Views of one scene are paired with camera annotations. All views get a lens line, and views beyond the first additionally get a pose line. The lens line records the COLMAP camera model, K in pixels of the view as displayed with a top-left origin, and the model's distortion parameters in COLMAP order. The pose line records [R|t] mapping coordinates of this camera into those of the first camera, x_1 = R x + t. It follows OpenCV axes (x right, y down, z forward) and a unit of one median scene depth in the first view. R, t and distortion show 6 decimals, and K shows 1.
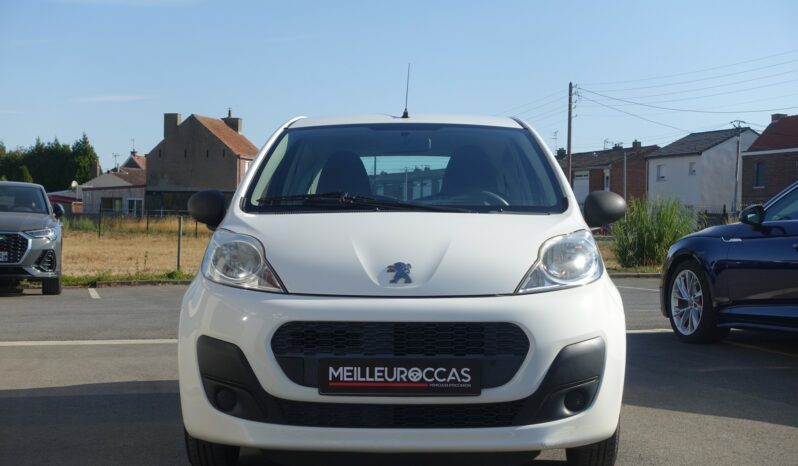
lens RADIAL K [[1267.8, 0, 399.0], [0, 1267.8, 233.0], [0, 0, 1]] dist [-0.011784, -0.035233]
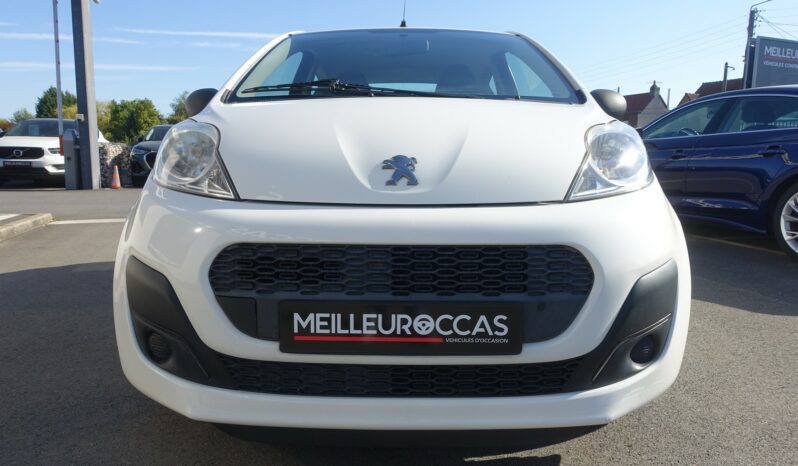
lens RADIAL K [[547.5, 0, 399.0], [0, 547.5, 233.0], [0, 0, 1]] dist [0.000790, -0.004231]
pose [[0.999980, 0.000568, 0.006338, -0.002055], [-0.001429, 0.990614, 0.136680, 0.025050], [-0.006201, -0.136686, 0.990595, 0.714700]]
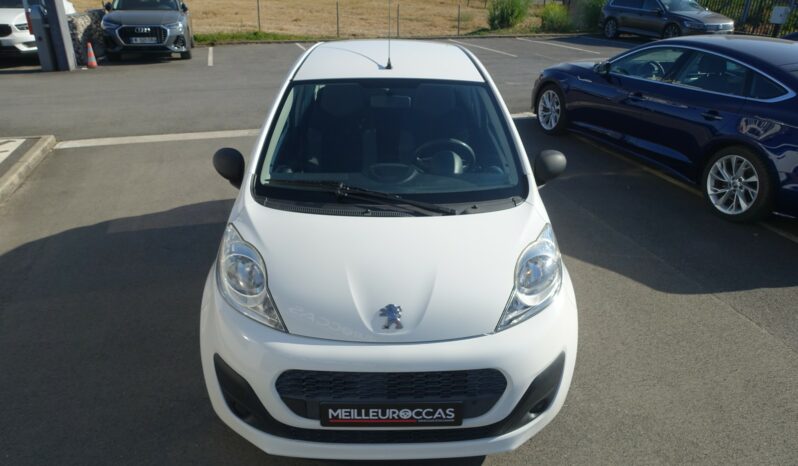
lens RADIAL K [[547.5, 0, 399.0], [0, 547.5, 233.0], [0, 0, 1]] dist [0.000790, -0.004231]
pose [[0.999082, -0.007335, 0.042195, -0.012268], [-0.011329, 0.904868, 0.425542, -0.238270], [-0.041302, -0.425629, 0.903954, 0.619942]]
